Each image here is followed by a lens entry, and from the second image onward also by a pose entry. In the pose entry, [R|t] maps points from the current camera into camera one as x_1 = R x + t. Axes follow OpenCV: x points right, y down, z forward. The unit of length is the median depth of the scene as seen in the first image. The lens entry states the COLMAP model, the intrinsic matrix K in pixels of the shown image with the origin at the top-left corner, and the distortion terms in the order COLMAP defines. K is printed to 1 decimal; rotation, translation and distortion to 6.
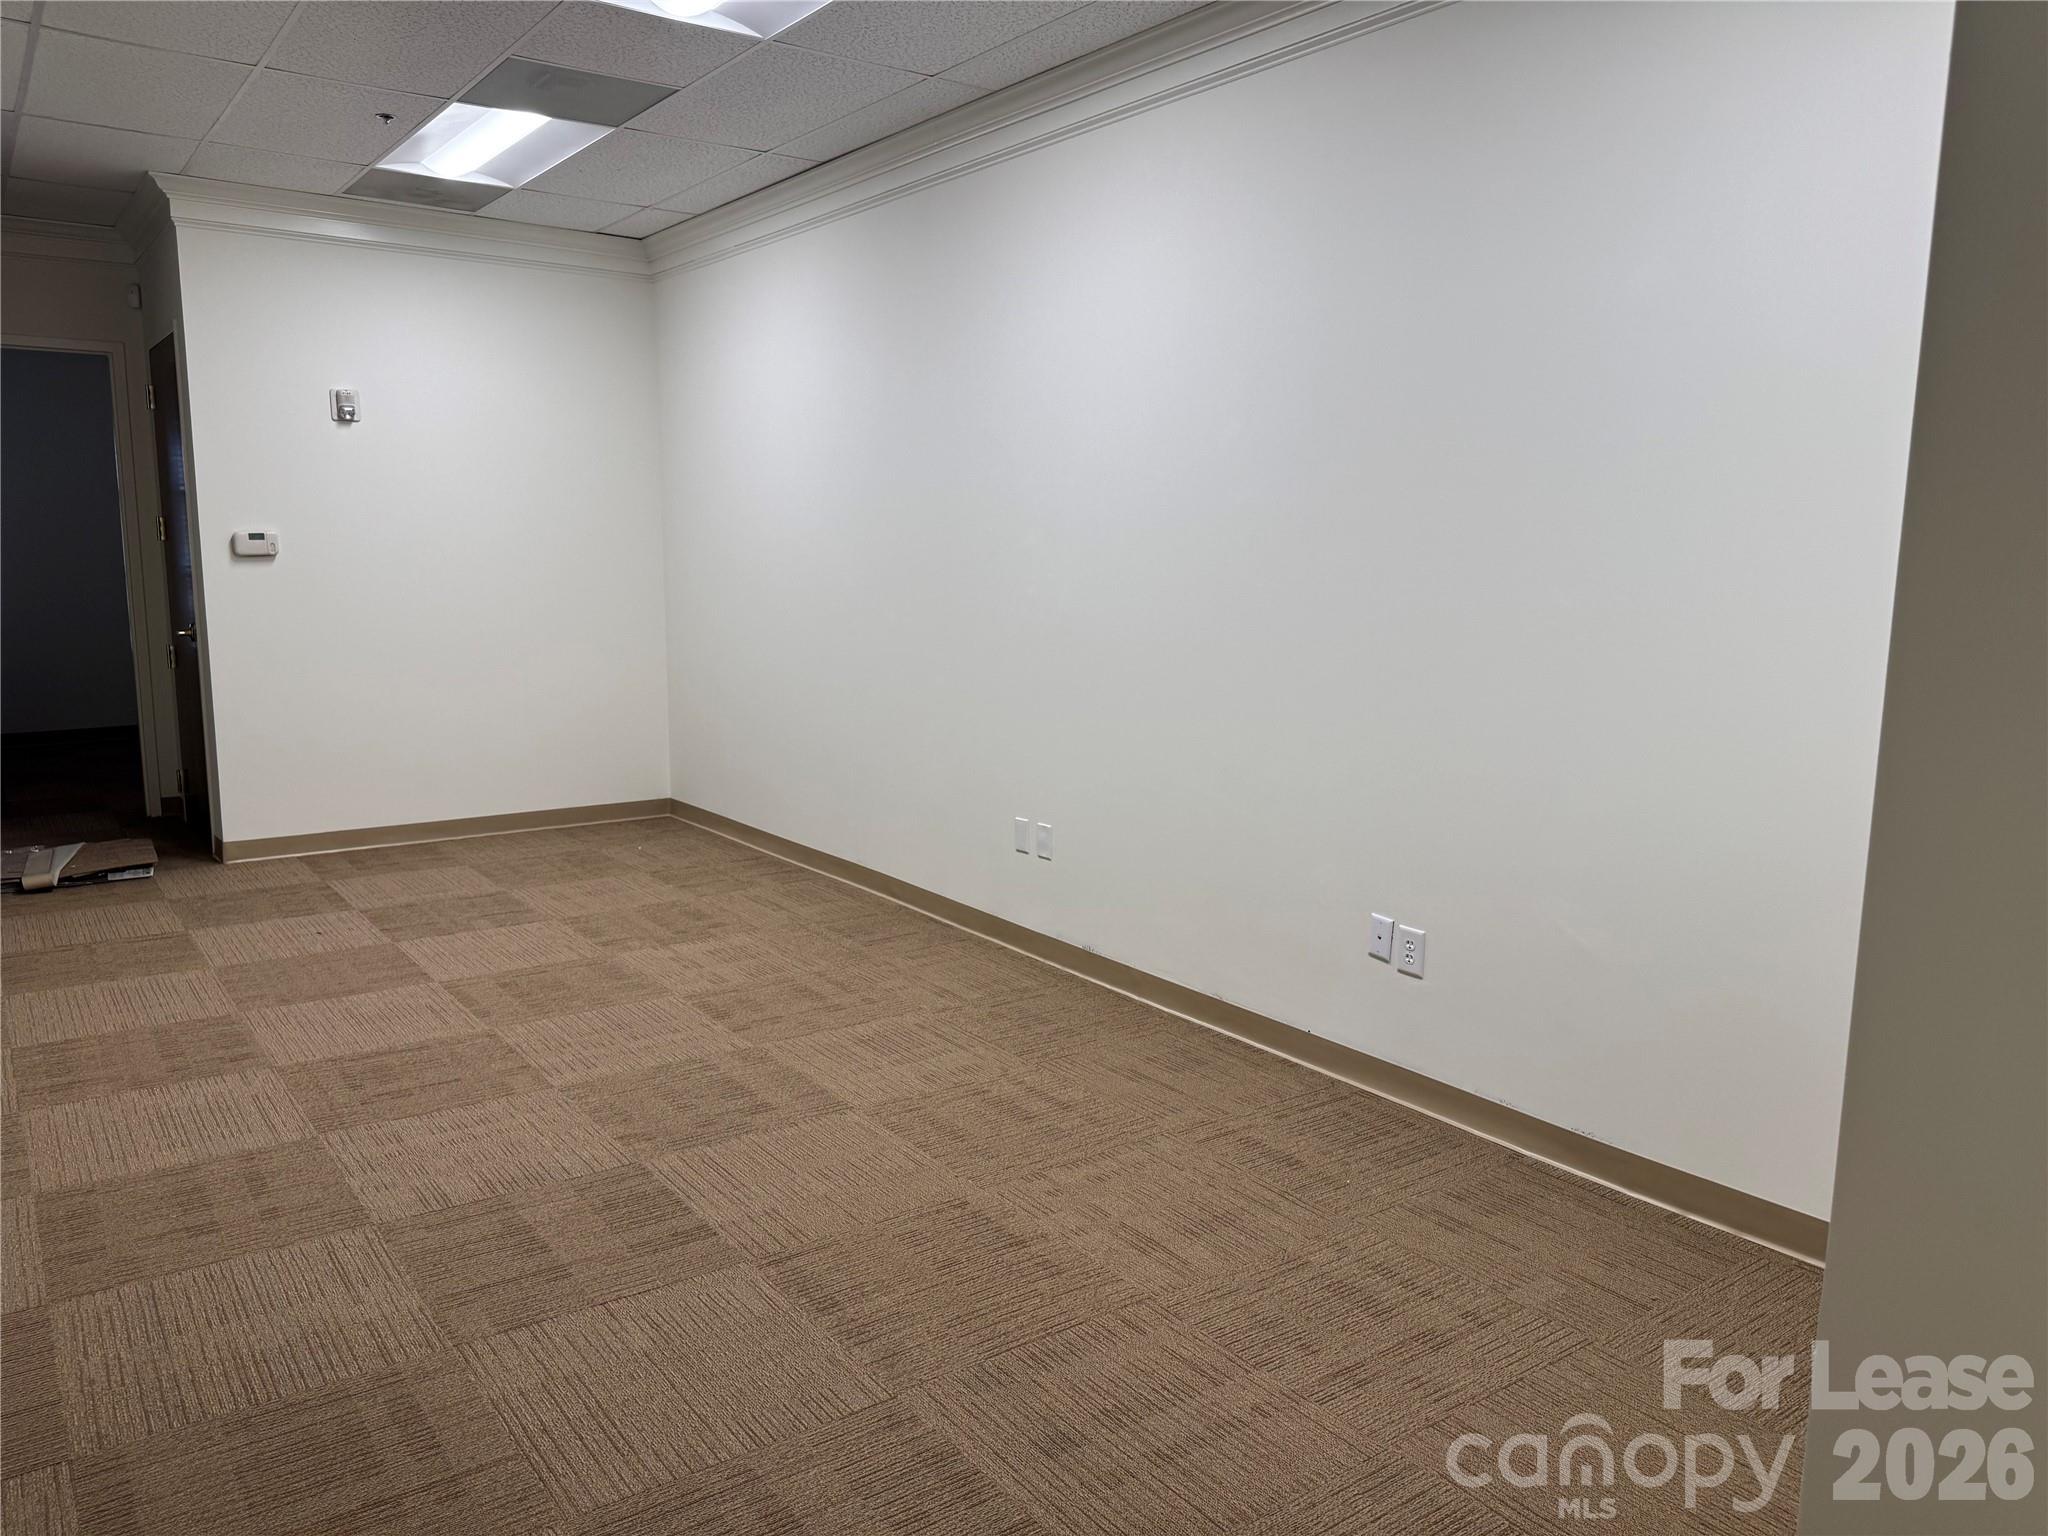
lens RADIAL K [[1422.9, 0, 1024.0], [0, 1422.9, 768.0], [0, 0, 1]] dist [0.069367, -0.096937]
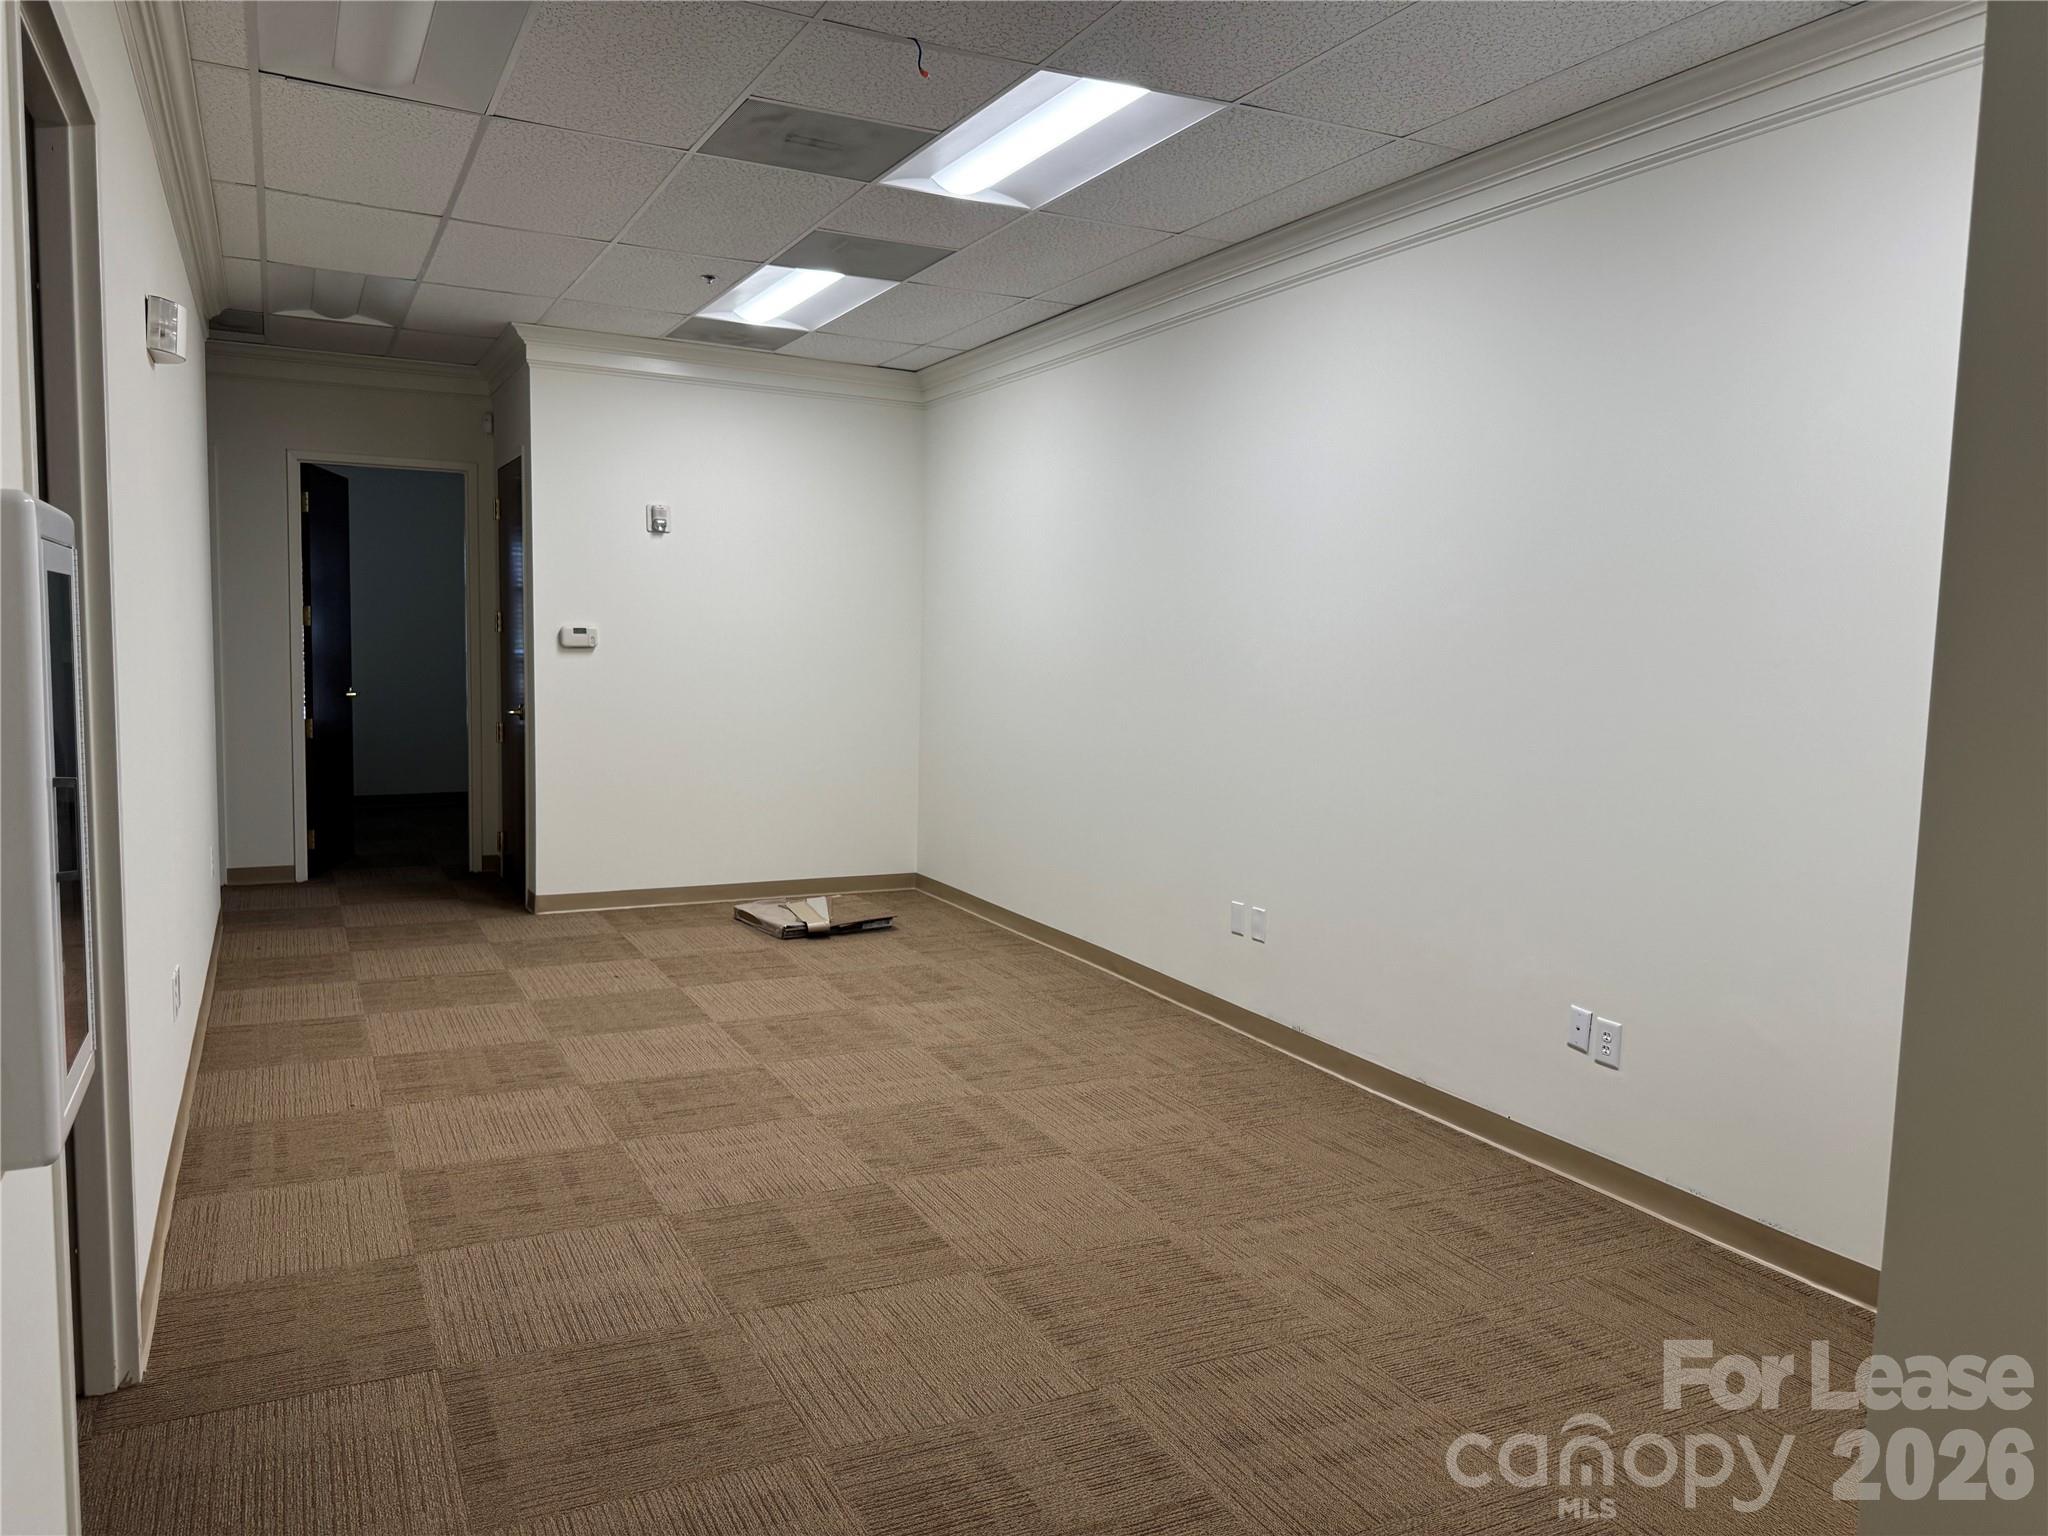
lens RADIAL K [[1422.9, 0, 1024.0], [0, 1422.9, 768.0], [0, 0, 1]] dist [0.069367, -0.096937]
pose [[0.985839, 0.029194, -0.165133, 0.017863], [-0.039932, 0.997272, -0.062082, 0.010103], [0.162870, 0.067797, 0.984315, -0.110046]]
